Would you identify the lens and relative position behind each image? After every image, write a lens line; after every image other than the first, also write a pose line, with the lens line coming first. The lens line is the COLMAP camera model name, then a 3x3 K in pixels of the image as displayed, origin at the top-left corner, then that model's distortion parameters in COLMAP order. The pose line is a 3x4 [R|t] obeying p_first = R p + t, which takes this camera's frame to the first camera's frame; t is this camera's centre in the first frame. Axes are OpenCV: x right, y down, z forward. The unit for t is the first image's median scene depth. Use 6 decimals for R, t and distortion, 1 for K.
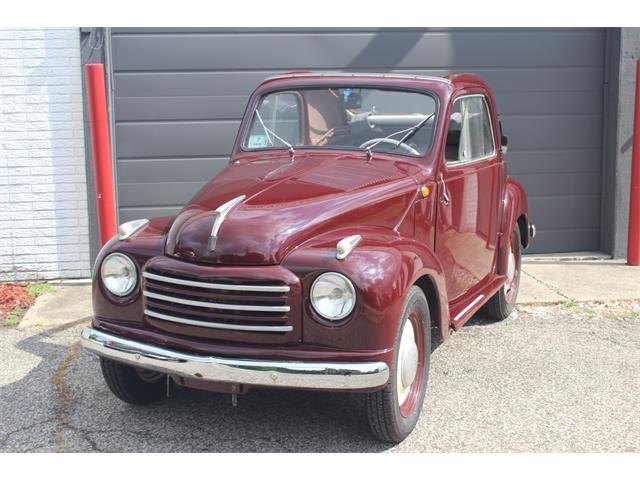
lens RADIAL K [[942.6, 0, 322.6], [0, 942.6, 238.7], [0, 0, 1]] dist [-0.014008, 0.000000]
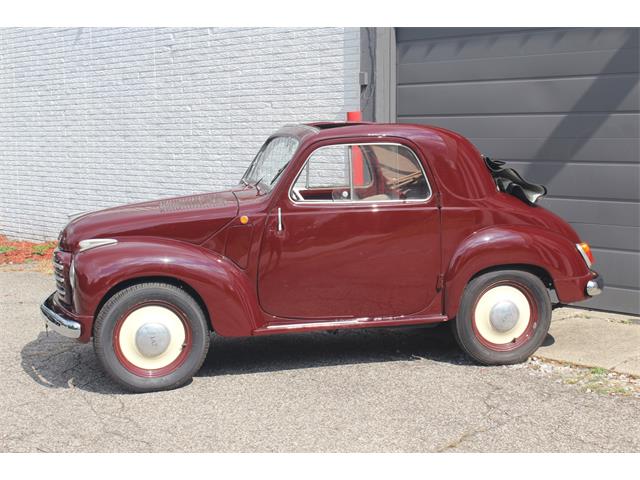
lens RADIAL K [[1029.3, 0, 323.5], [0, 1029.3, 233.8], [0, 0, 1]] dist [-0.014692, 0.000000]
pose [[0.603434, 0.090148, -0.792301, 1.194477], [-0.123762, 0.992137, 0.018626, -0.066262], [0.787750, 0.086817, 0.609847, 0.229068]]
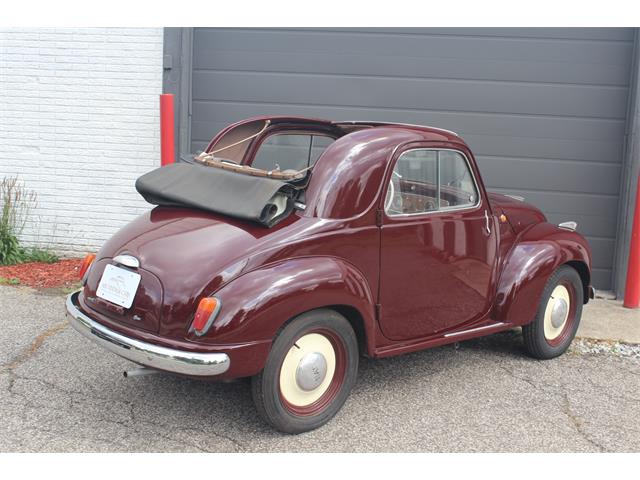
lens RADIAL K [[851.5, 0, 323.1], [0, 851.5, 245.0], [0, 0, 1]] dist [-0.045466, 0.000000]
pose [[0.955170, 0.101504, -0.278112, 0.419902], [-0.100248, 0.994785, 0.018773, -0.041262], [0.278567, 0.009949, 0.960365, -0.029381]]
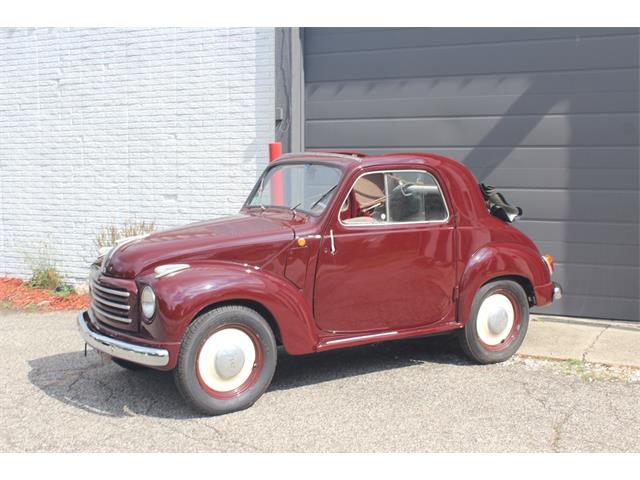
lens RADIAL K [[868.1, 0, 323.0], [0, 868.1, 237.8], [0, 0, 1]] dist [-0.044495, 0.000000]
pose [[0.829865, 0.062053, -0.554503, 0.766917], [-0.096921, 0.994720, -0.033735, -0.016804], [0.549482, 0.081739, 0.831498, -0.005047]]
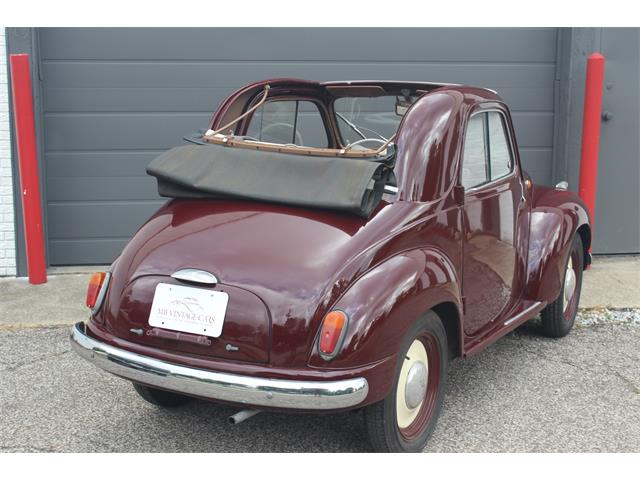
lens RADIAL K [[1008.2, 0, 325.2], [0, 1008.2, 244.9], [0, 0, 1]] dist [-0.010563, 0.000000]
pose [[0.999487, 0.014939, 0.028316, 0.060412], [-0.015766, 0.999449, 0.029217, -0.038723], [-0.027864, -0.029648, 0.999172, -0.053871]]
